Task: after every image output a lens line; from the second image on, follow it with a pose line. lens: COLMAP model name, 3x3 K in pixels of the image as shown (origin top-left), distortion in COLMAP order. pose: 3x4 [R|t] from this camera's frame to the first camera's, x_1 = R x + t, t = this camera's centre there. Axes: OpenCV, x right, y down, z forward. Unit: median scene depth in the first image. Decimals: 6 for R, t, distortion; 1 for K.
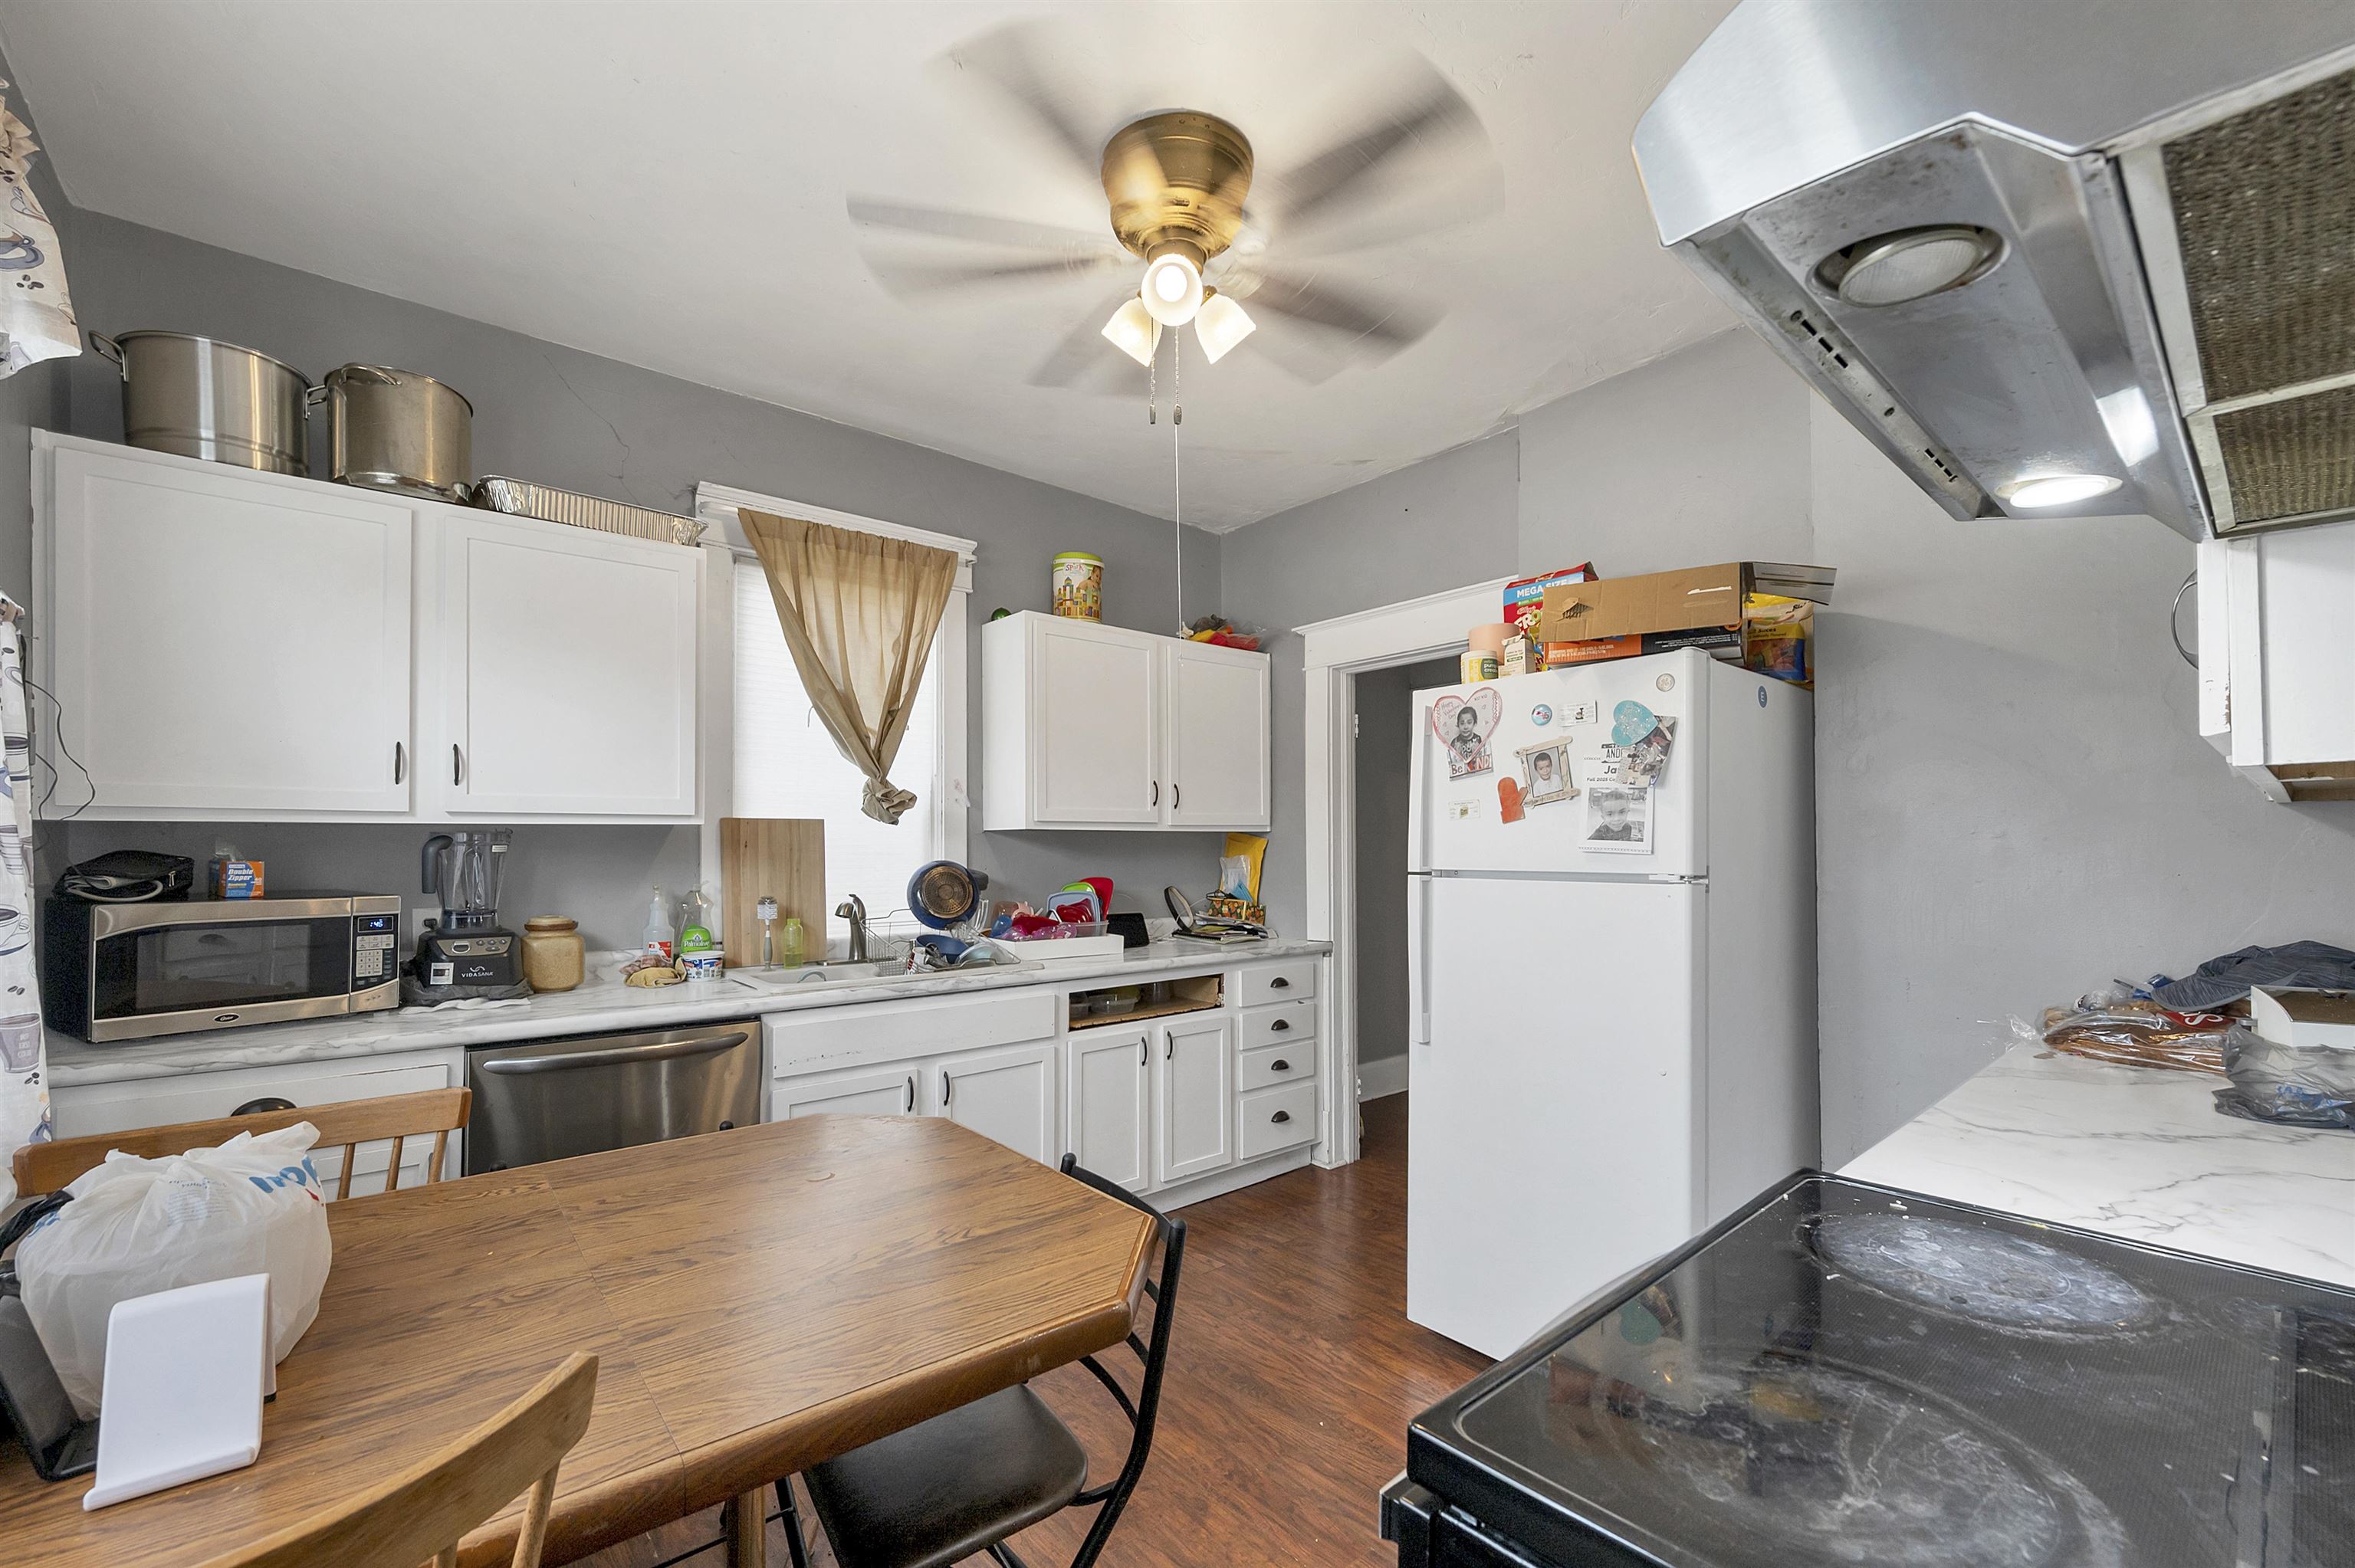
lens RADIAL K [[966.1, 0, 1184.5], [0, 966.1, 841.1], [0, 0, 1]] dist [0.000571, -0.000089]
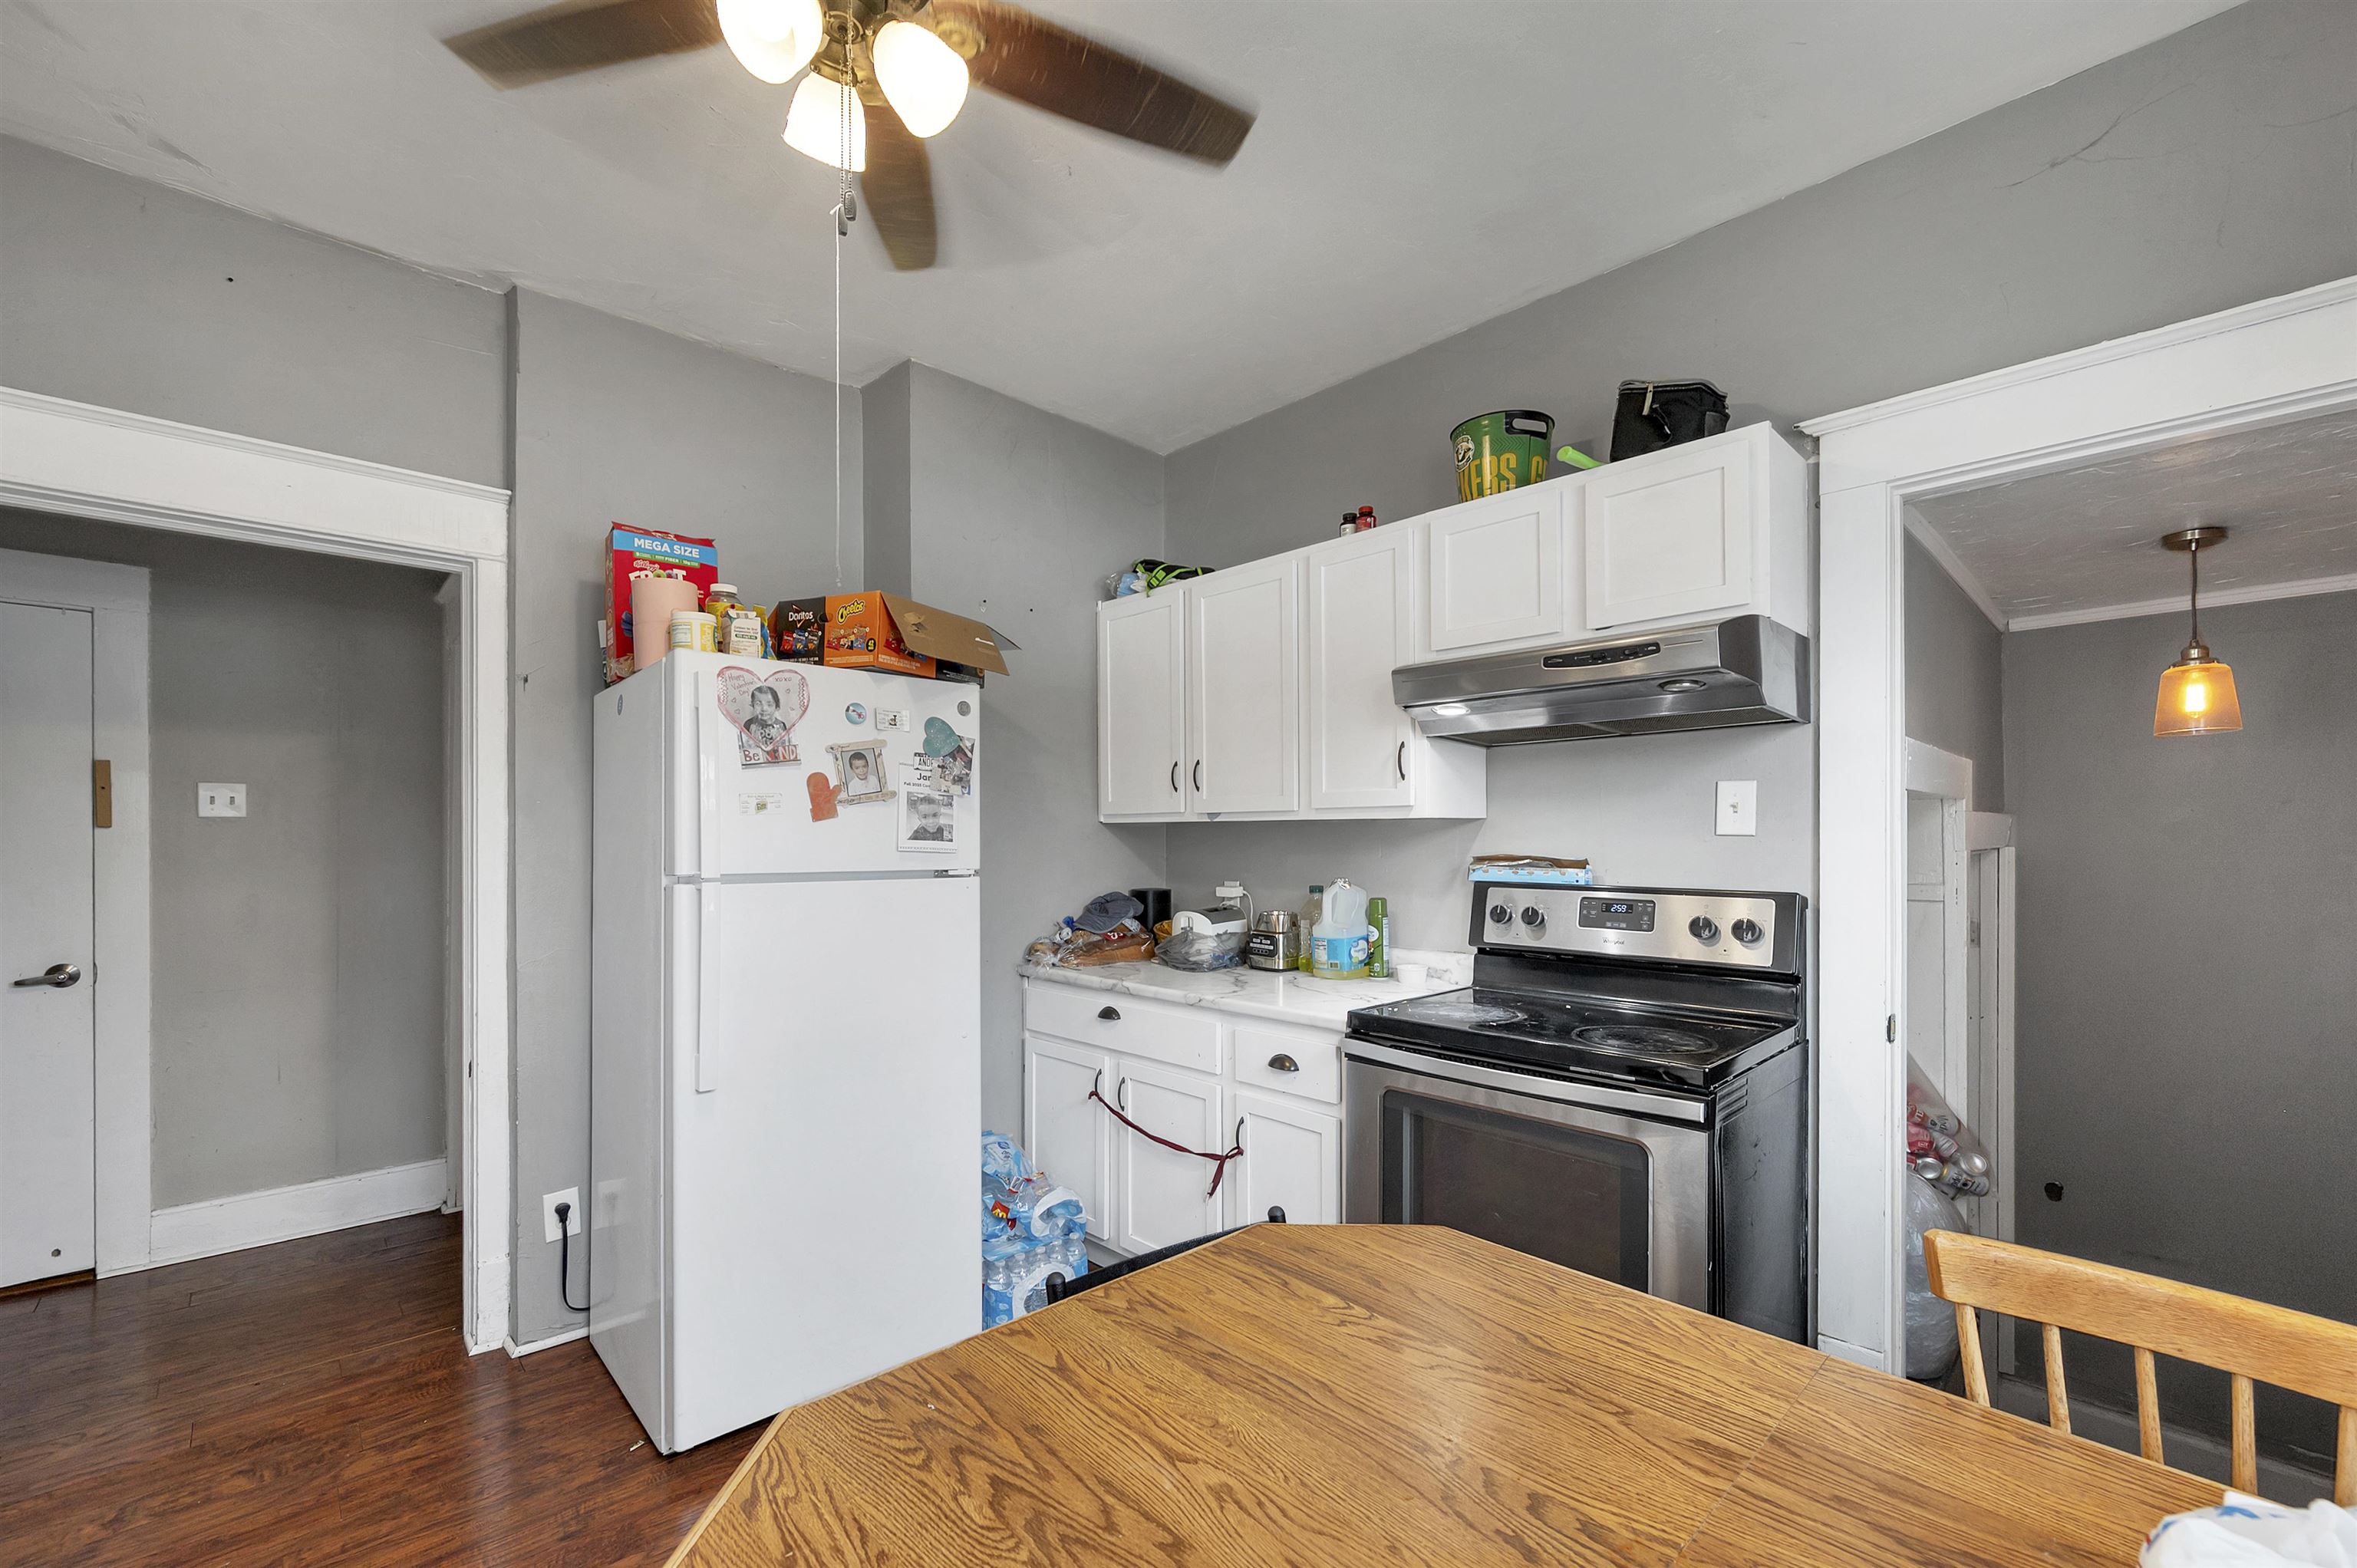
lens RADIAL K [[967.0, 0, 1185.5], [0, 967.0, 841.1], [0, 0, 1]] dist [0.000571, -0.000089]
pose [[-0.057593, 0.001762, 0.998339, -0.461651], [-0.006172, 0.999979, -0.002121, 0.000366], [-0.998321, -0.006284, -0.057581, 0.515324]]
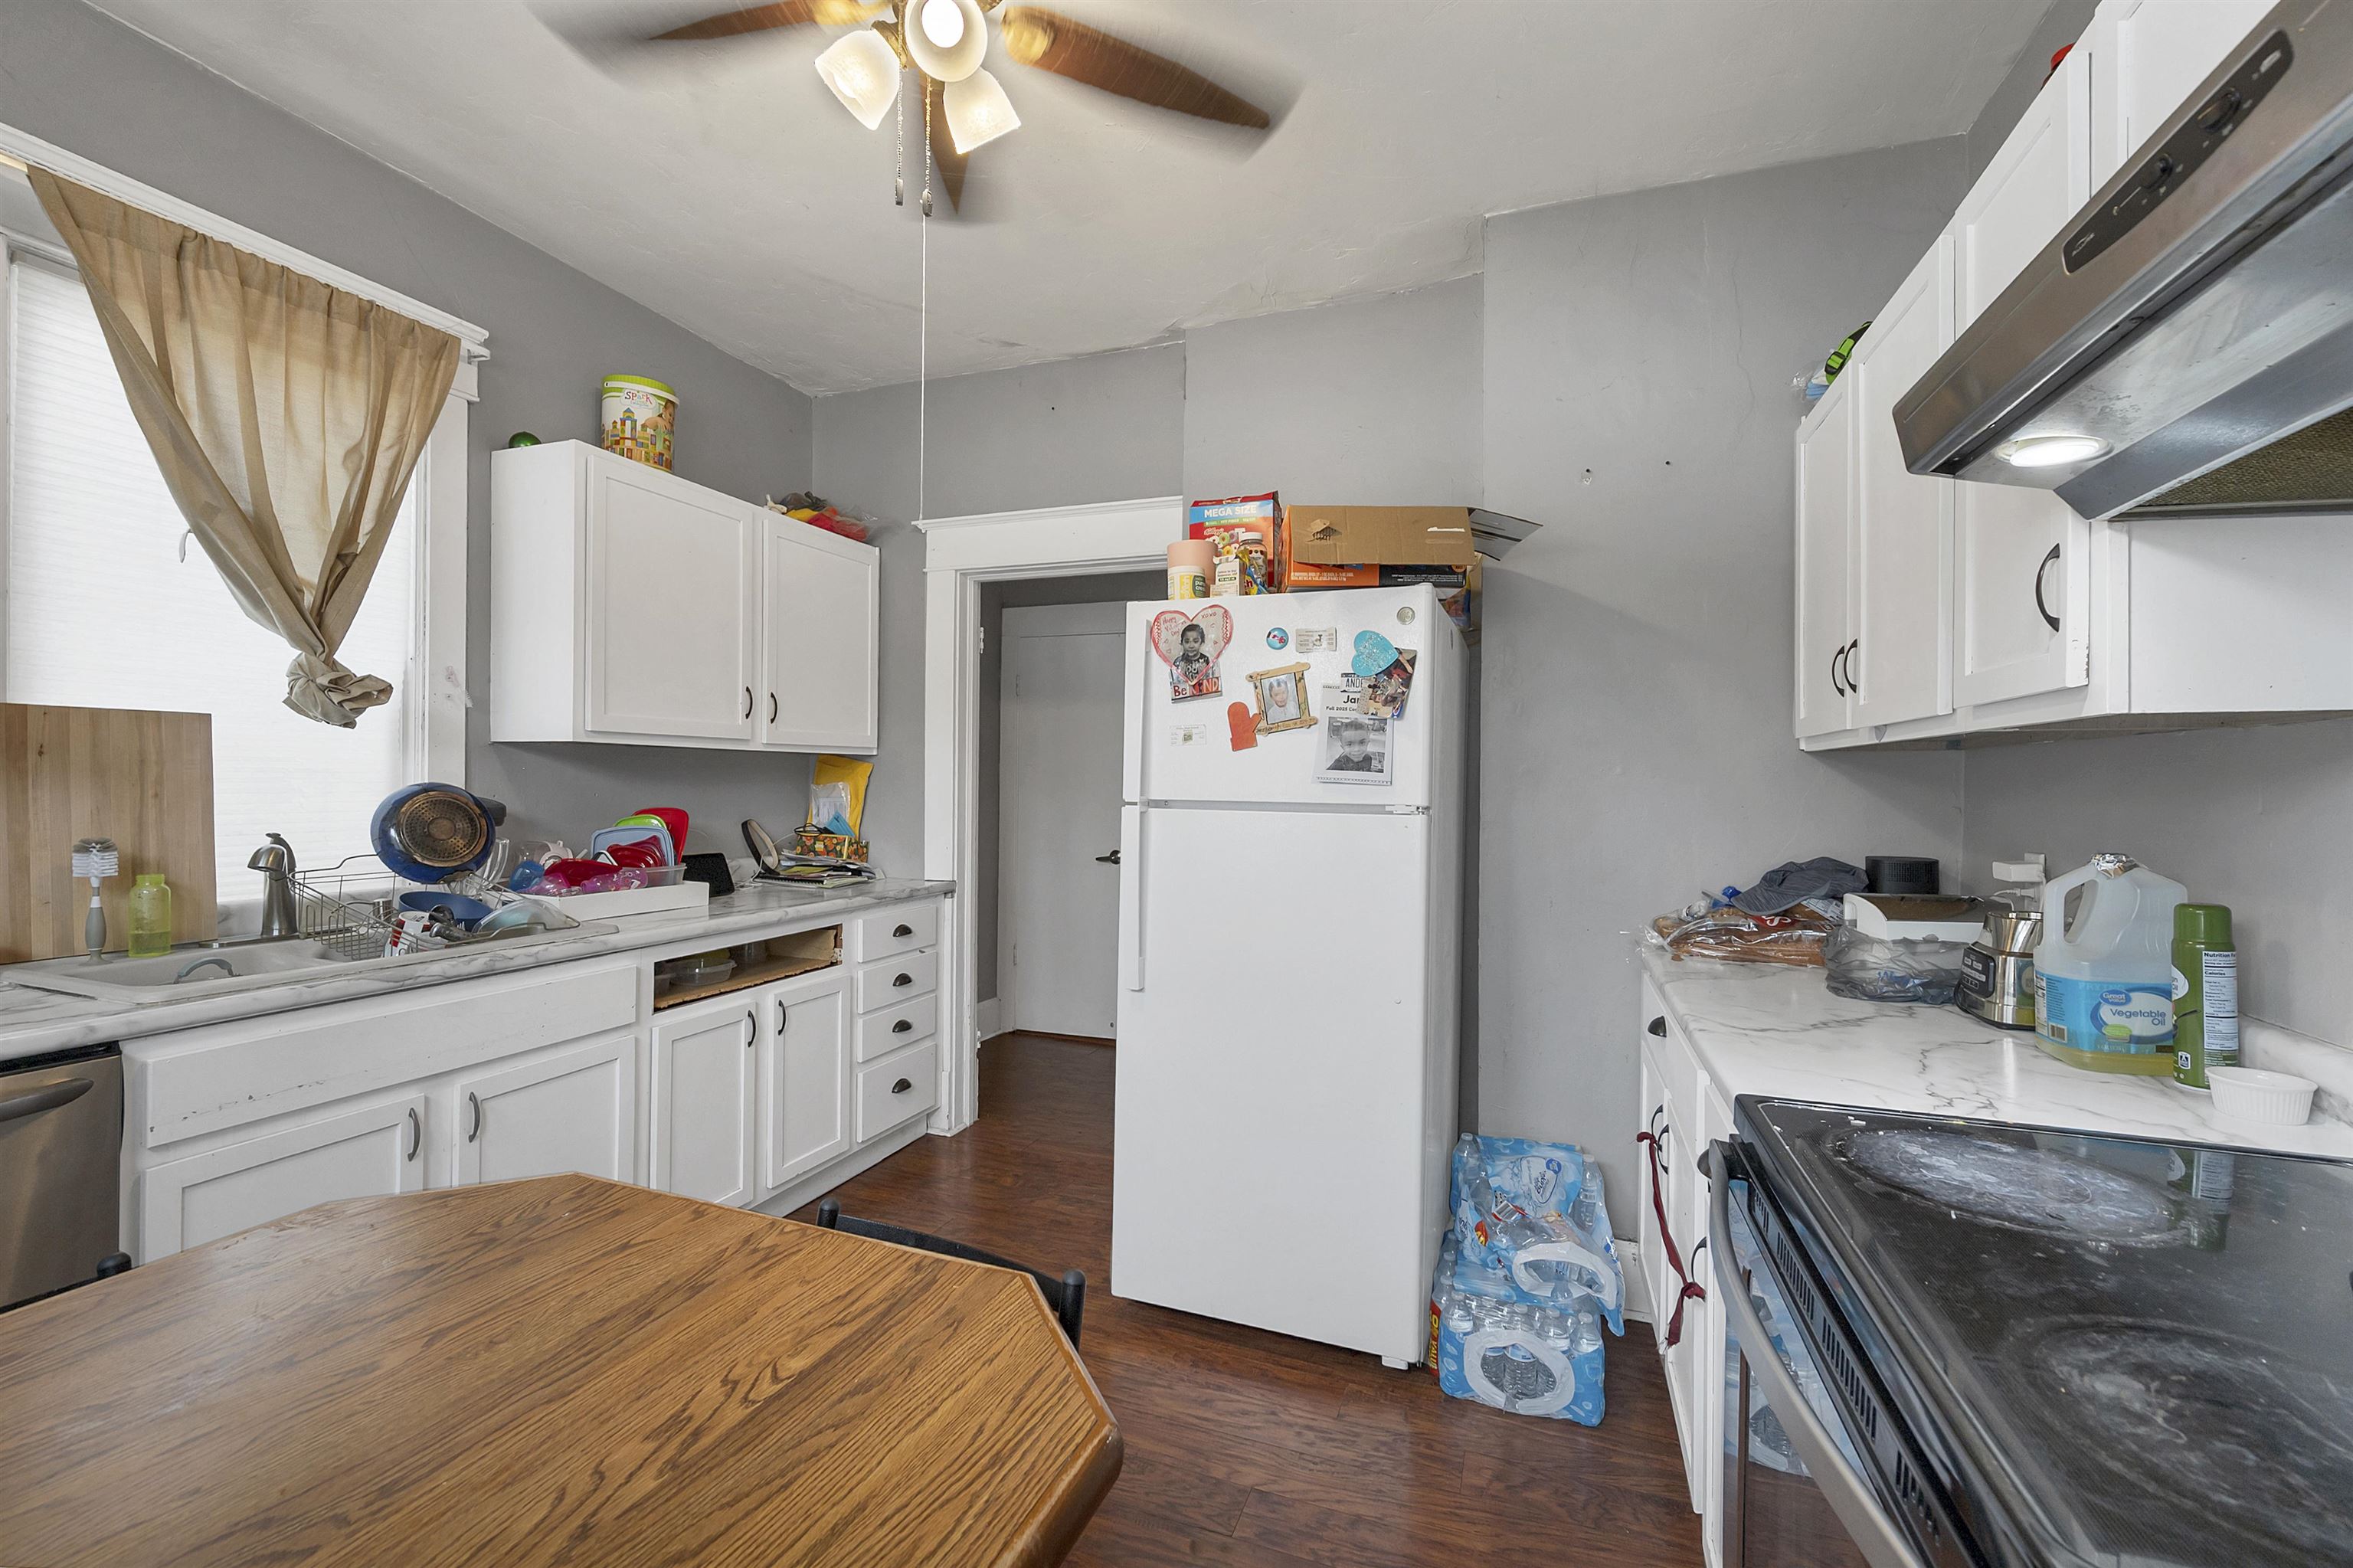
lens RADIAL K [[981.8, 0, 1177.9], [0, 981.8, 786.7], [0, 0, 1]] dist [-0.001208, 0.000005]
pose [[0.873004, 0.012012, 0.487565, -0.135845], [-0.019214, 0.999768, 0.009774, 0.006140], [-0.487335, -0.017901, 0.873032, 0.140630]]
